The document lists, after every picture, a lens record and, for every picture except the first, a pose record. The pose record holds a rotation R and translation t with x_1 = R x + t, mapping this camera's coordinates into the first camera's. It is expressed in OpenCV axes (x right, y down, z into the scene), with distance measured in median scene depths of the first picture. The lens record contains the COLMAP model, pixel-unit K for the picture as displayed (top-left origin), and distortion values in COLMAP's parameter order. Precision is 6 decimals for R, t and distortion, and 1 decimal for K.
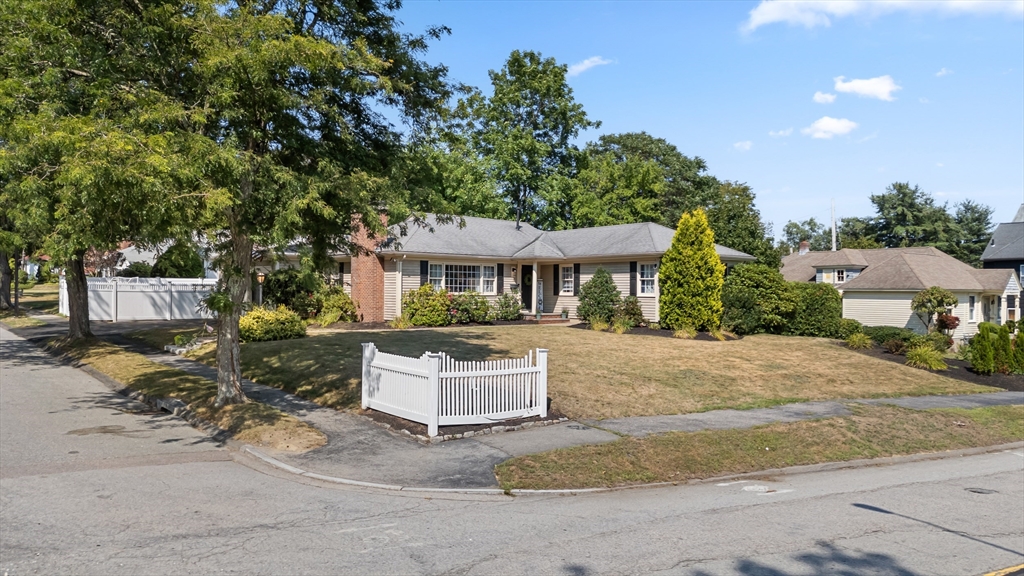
lens RADIAL K [[781.0, 0, 517.4], [0, 781.0, 287.5], [0, 0, 1]] dist [0.064965, 0.000196]
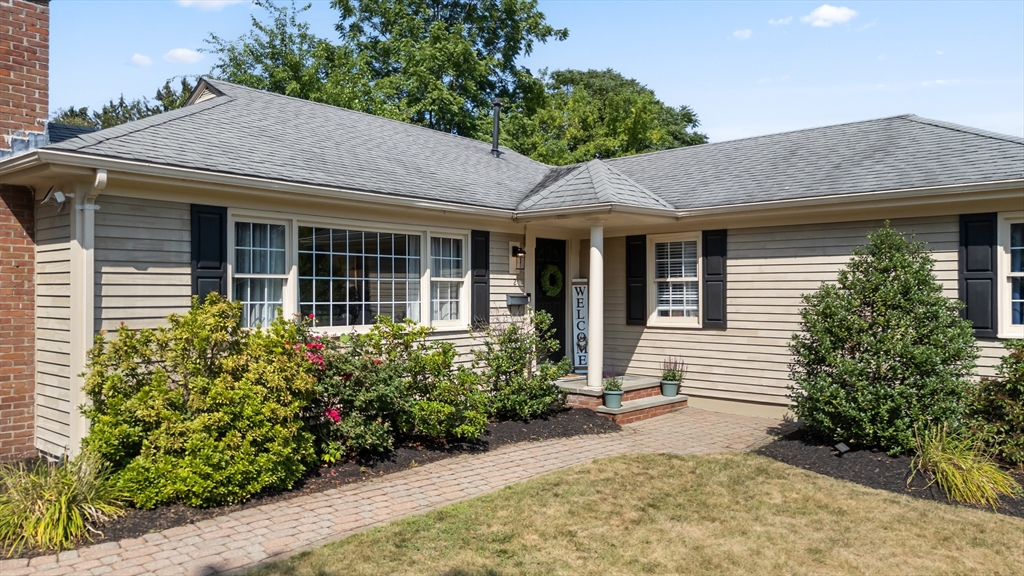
lens RADIAL K [[781.0, 0, 513.1], [0, 781.0, 290.3], [0, 0, 1]] dist [0.064965, 0.000196]
pose [[0.989254, -0.007398, 0.146017, -0.055546], [0.007486, 0.999972, -0.000053, -0.006087], [-0.146013, 0.001146, 0.989282, 0.683630]]
